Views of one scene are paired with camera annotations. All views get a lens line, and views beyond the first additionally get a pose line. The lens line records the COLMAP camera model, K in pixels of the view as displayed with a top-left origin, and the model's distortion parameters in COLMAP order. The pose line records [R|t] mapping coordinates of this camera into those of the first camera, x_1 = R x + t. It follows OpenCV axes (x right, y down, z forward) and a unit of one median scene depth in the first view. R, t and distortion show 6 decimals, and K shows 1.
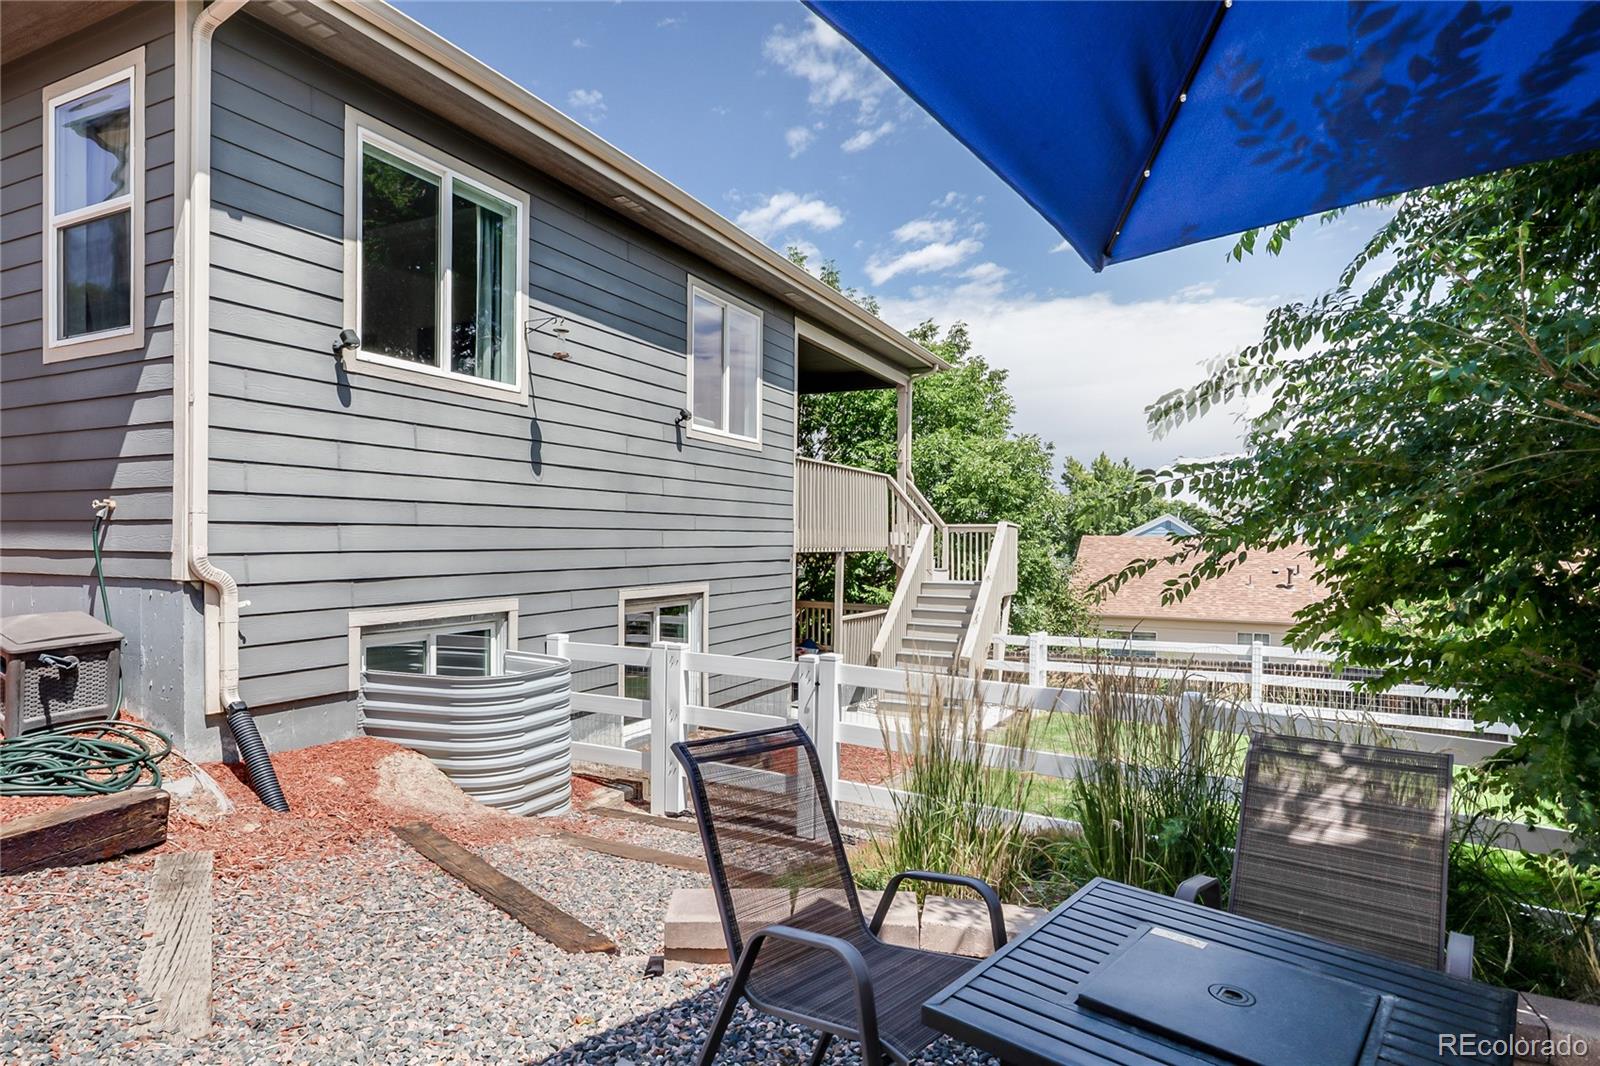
lens RADIAL K [[883.5, 0, 801.5], [0, 883.5, 538.5], [0, 0, 1]] dist [0.012523, 0.003794]
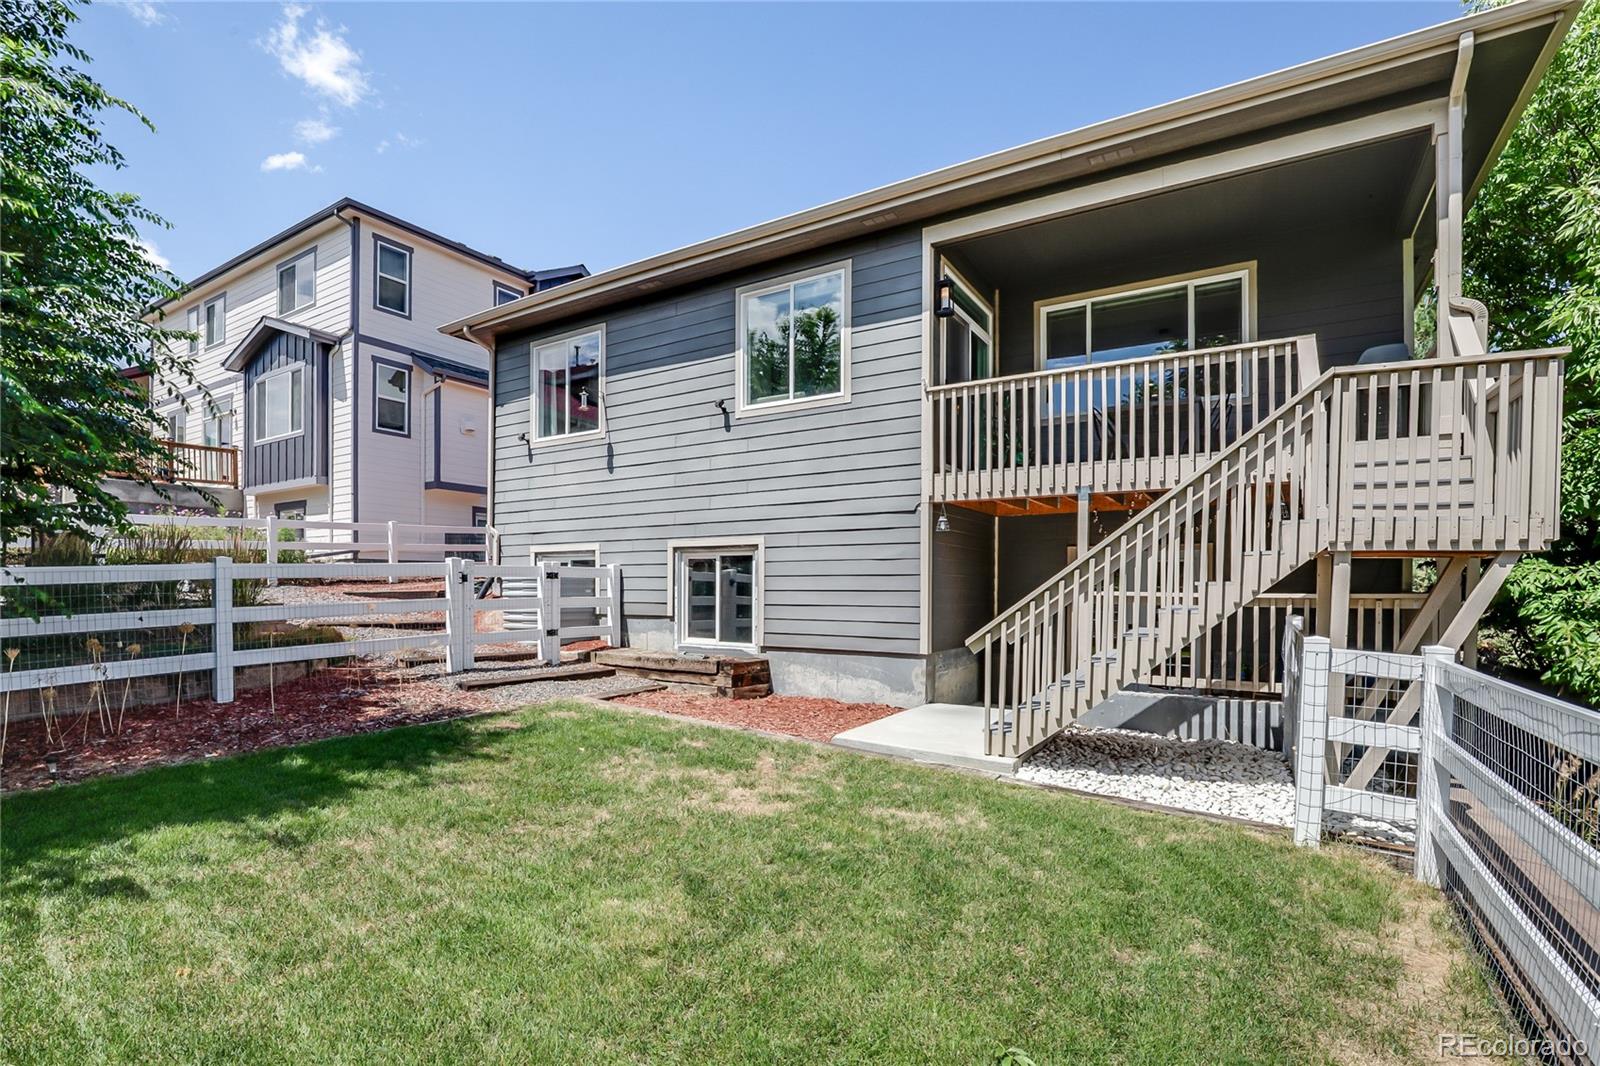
lens RADIAL K [[729.0, 0, 800.9], [0, 729.0, 535.2], [0, 0, 1]] dist [0.001082, 0.000487]
pose [[-0.097982, -0.075231, -0.992341, 1.043567], [-0.000222, 0.997140, -0.075573, 0.151097], [0.995188, -0.007184, -0.097718, 1.437007]]
